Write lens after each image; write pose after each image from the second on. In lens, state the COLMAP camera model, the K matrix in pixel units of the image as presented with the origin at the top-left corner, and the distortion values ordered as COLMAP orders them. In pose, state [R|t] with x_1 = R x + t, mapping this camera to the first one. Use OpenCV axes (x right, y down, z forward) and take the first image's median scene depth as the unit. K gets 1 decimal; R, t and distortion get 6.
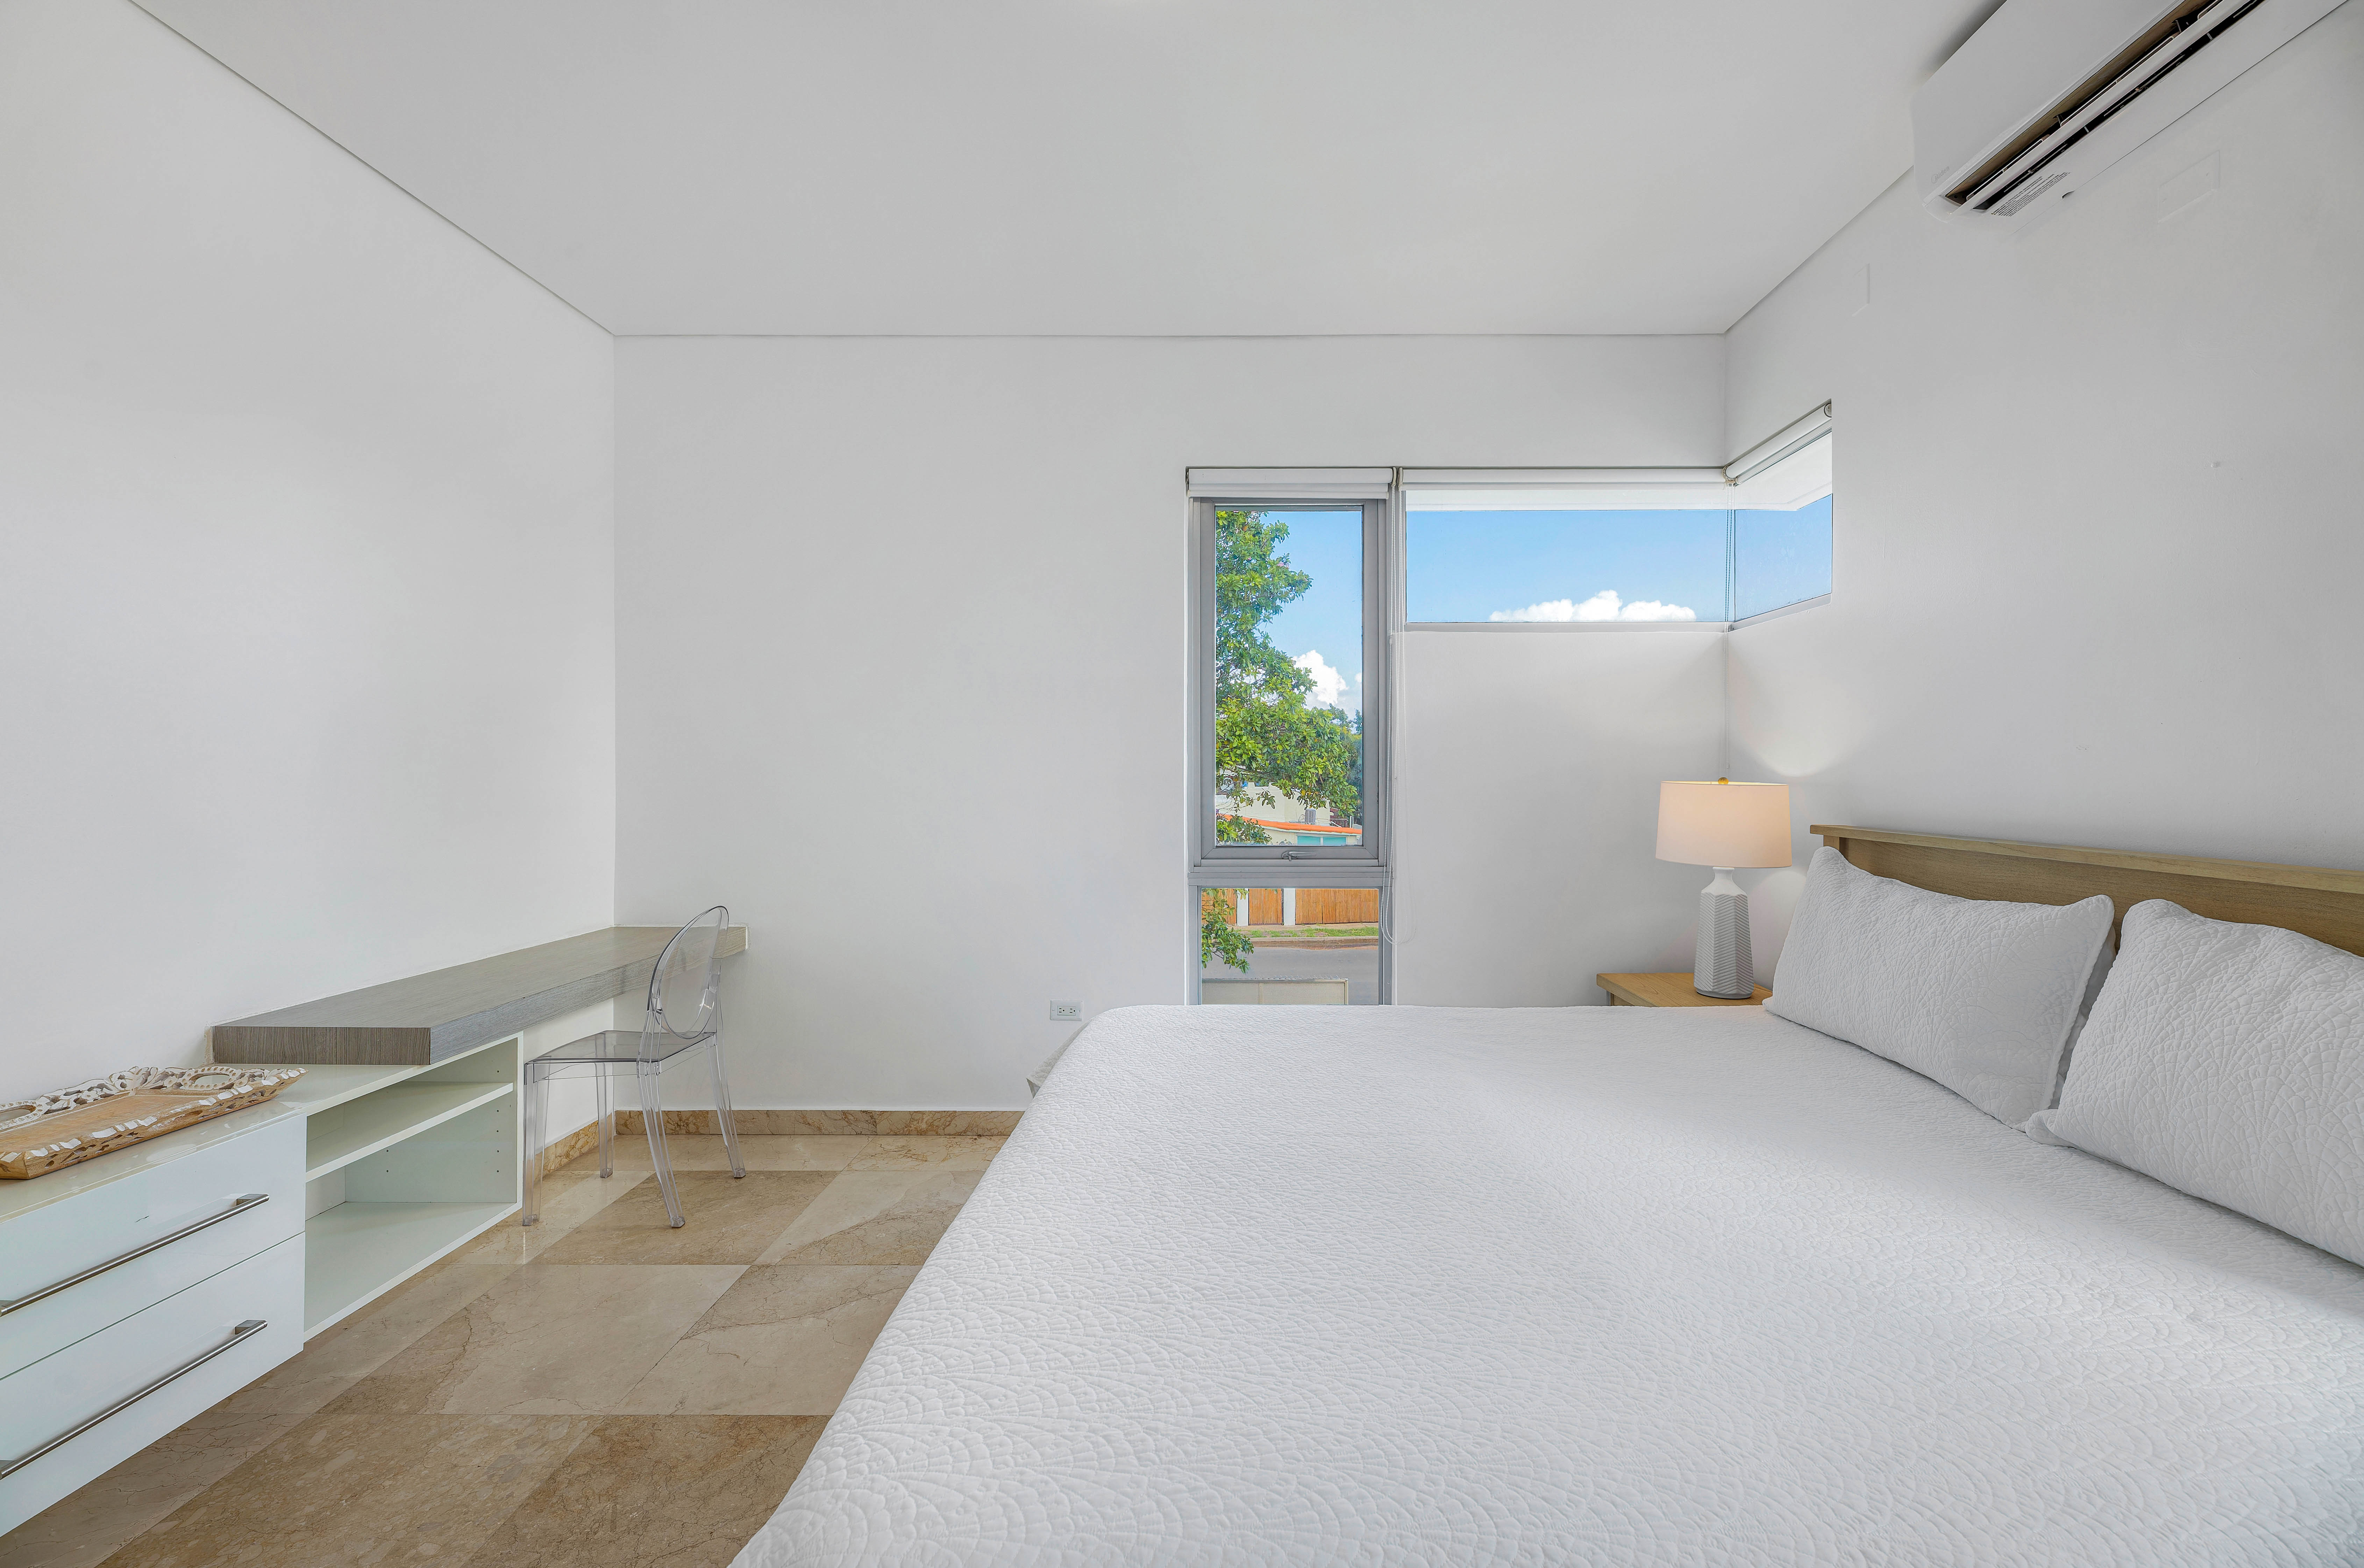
lens RADIAL K [[960.4, 0, 1190.1], [0, 960.4, 766.9], [0, 0, 1]] dist [0.002951, -0.001244]
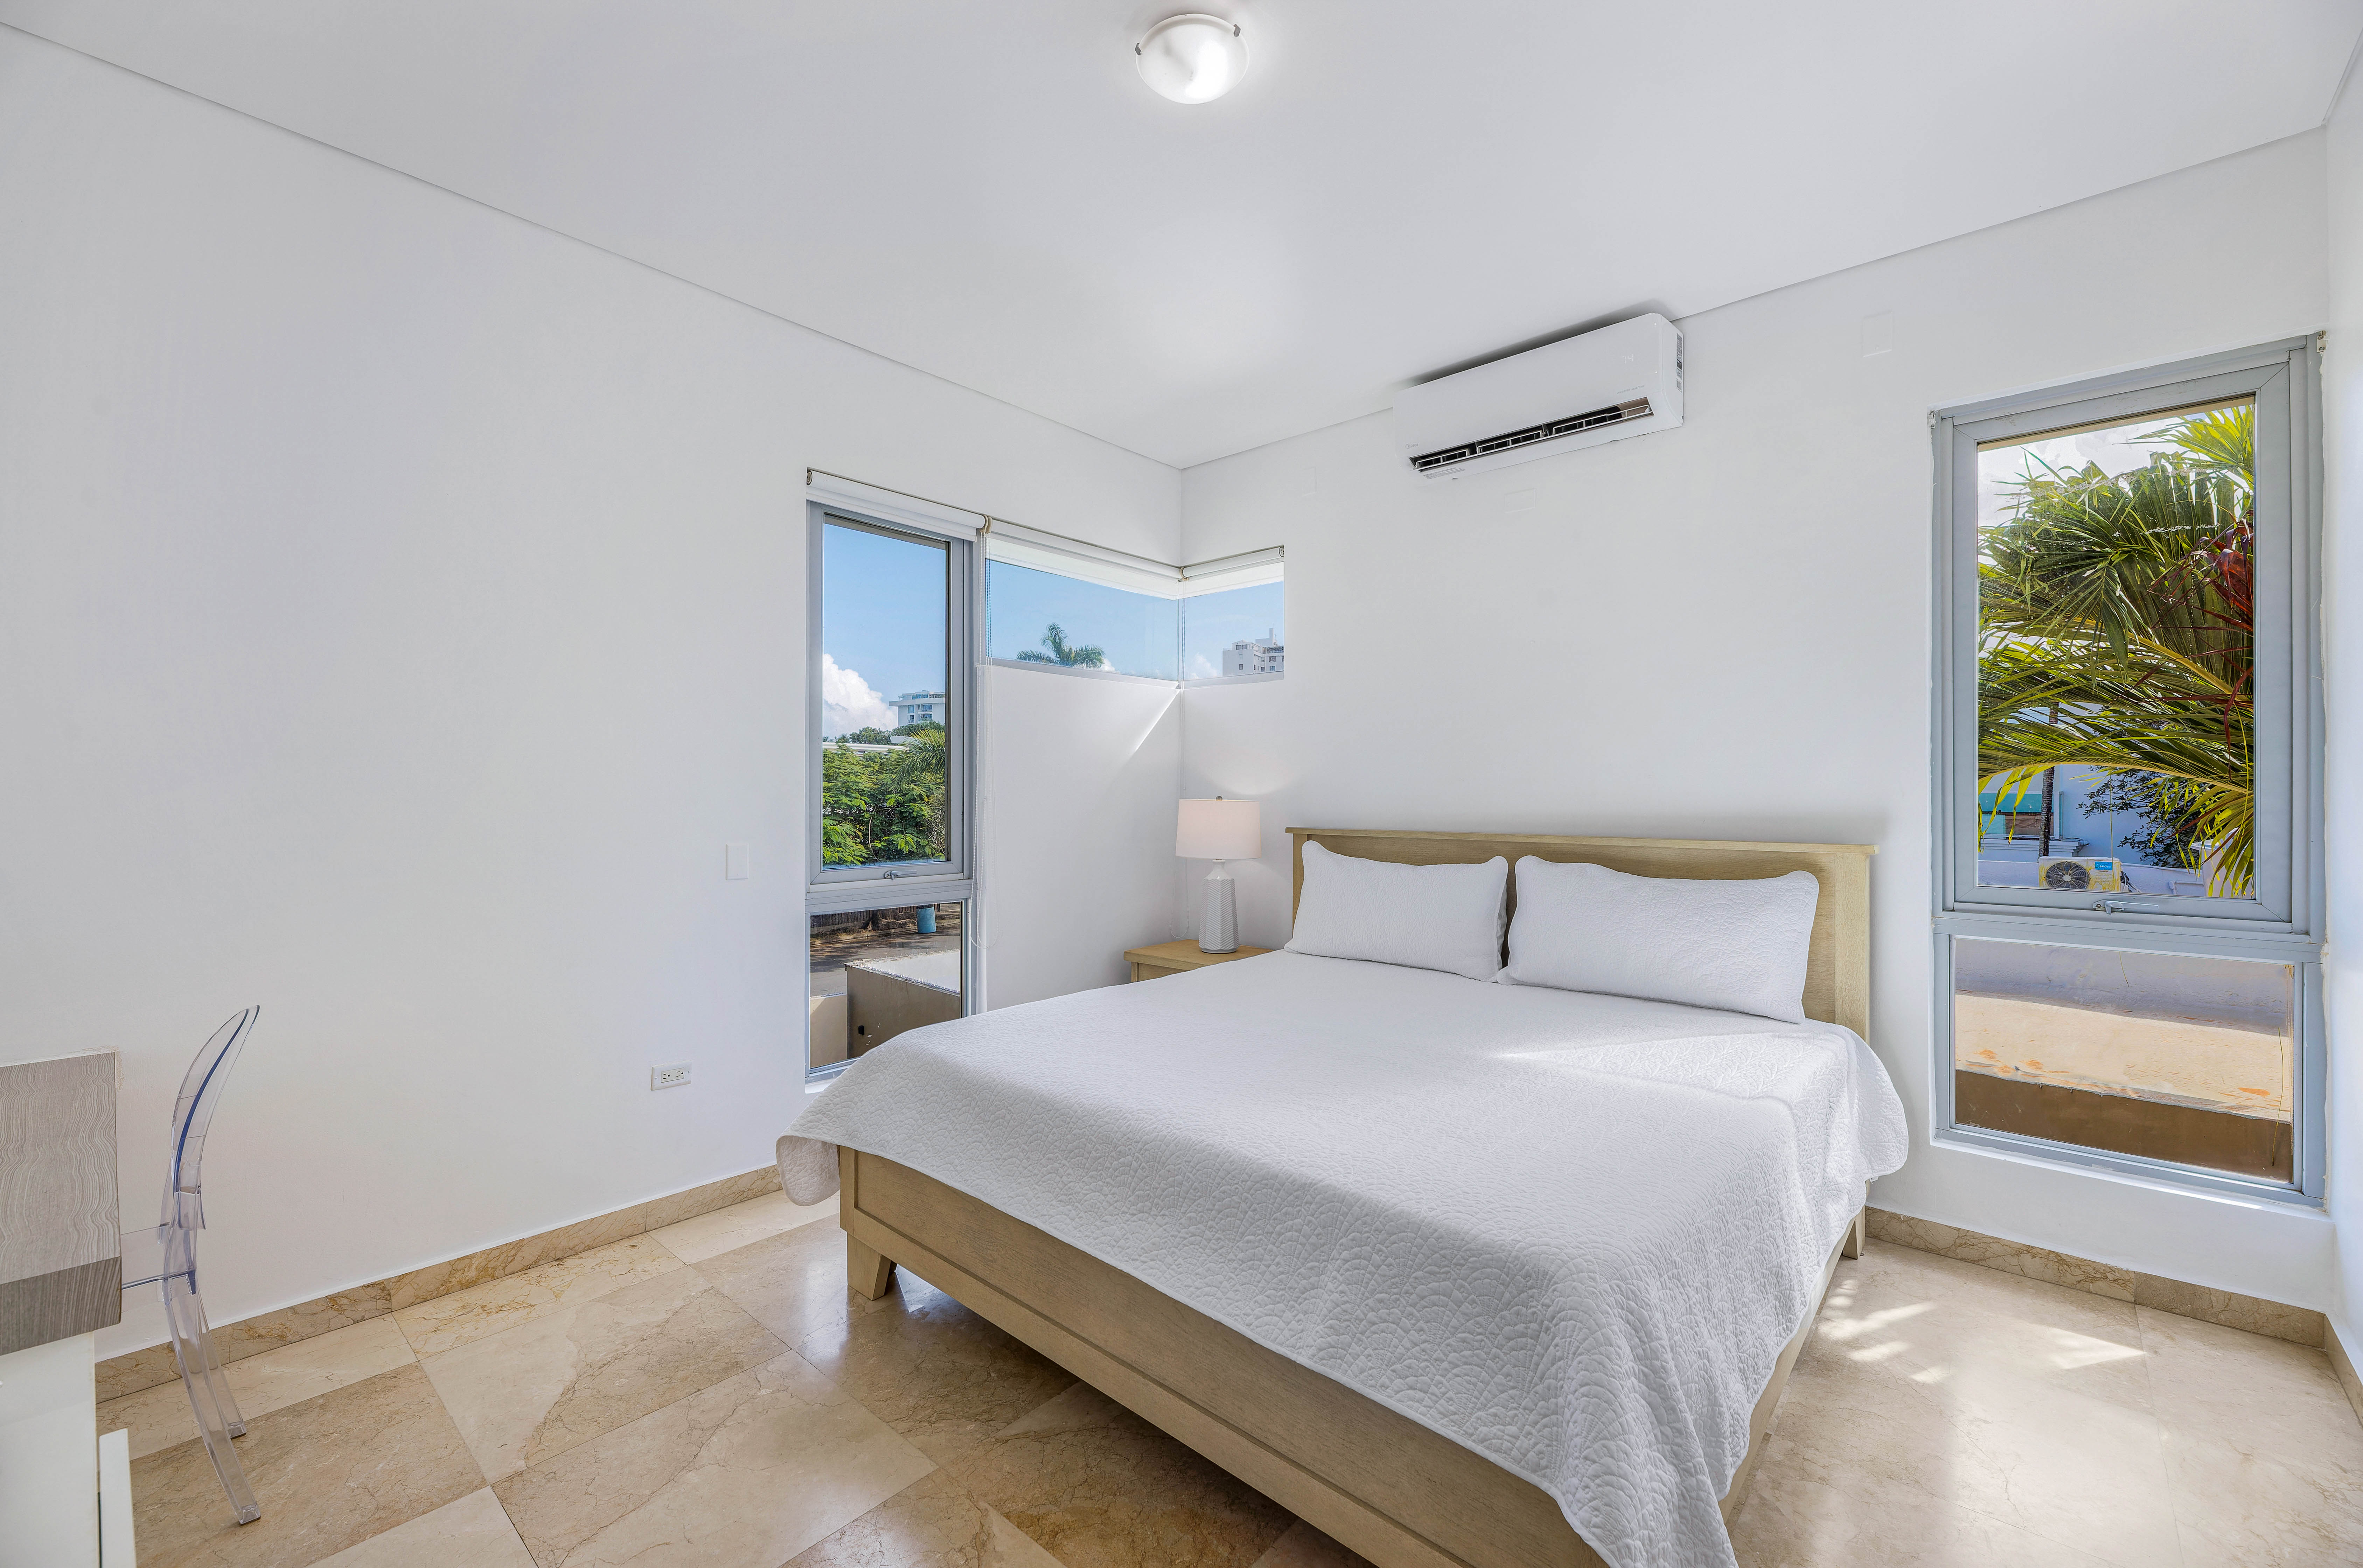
lens RADIAL K [[960.1, 0, 1192.6], [0, 960.1, 785.5], [0, 0, 1]] dist [0.002951, -0.001244]
pose [[0.657480, 0.004091, 0.753460, -0.477062], [-0.004252, 0.999989, -0.001719, -0.001868], [-0.753460, -0.002073, 0.657491, 0.101513]]
